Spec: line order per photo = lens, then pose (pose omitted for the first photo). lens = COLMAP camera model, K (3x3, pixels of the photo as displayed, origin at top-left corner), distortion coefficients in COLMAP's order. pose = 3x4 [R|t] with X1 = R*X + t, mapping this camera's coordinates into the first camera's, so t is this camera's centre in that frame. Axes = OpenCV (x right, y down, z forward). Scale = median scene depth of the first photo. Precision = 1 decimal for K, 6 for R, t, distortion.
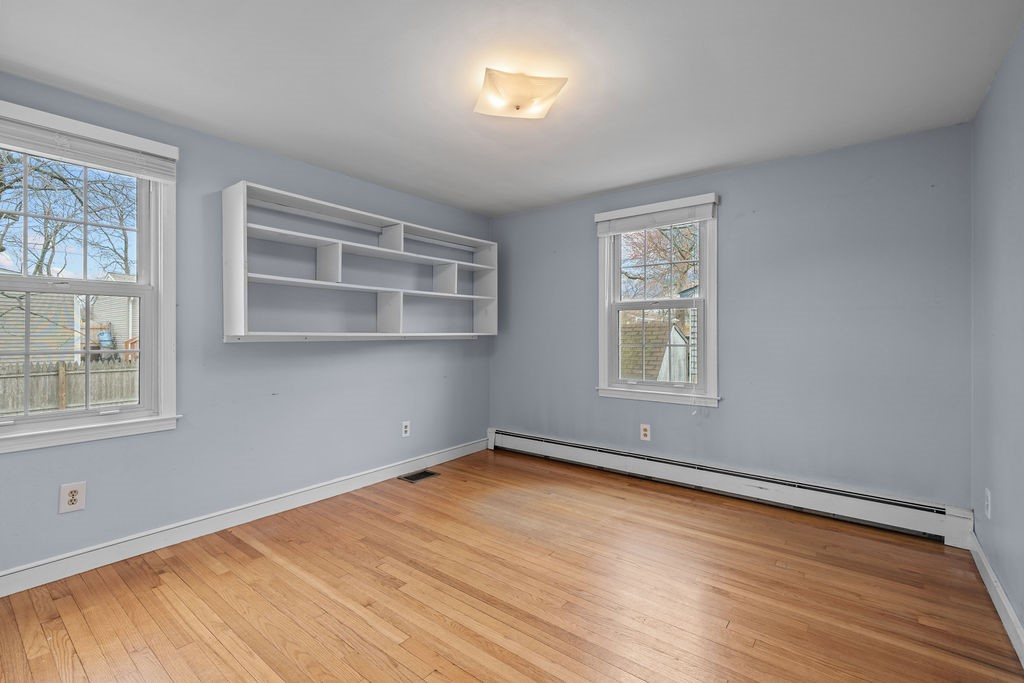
lens RADIAL K [[447.4, 0, 515.2], [0, 447.4, 335.5], [0, 0, 1]] dist [0.000278, 0.000046]
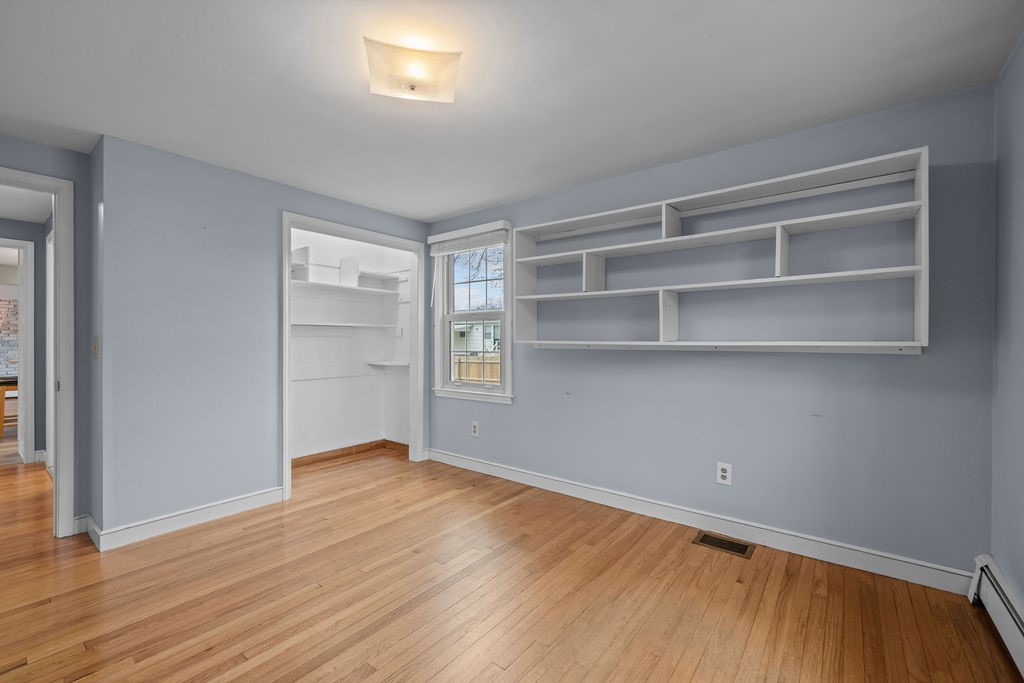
lens RADIAL K [[445.5, 0, 506.6], [0, 445.5, 344.7], [0, 0, 1]] dist [0.000002, 0.000209]
pose [[-0.017966, 0.008510, -0.999802, 0.603095], [-0.007913, 0.999931, 0.008653, -0.005274], [0.999807, 0.008067, -0.017898, 0.815697]]
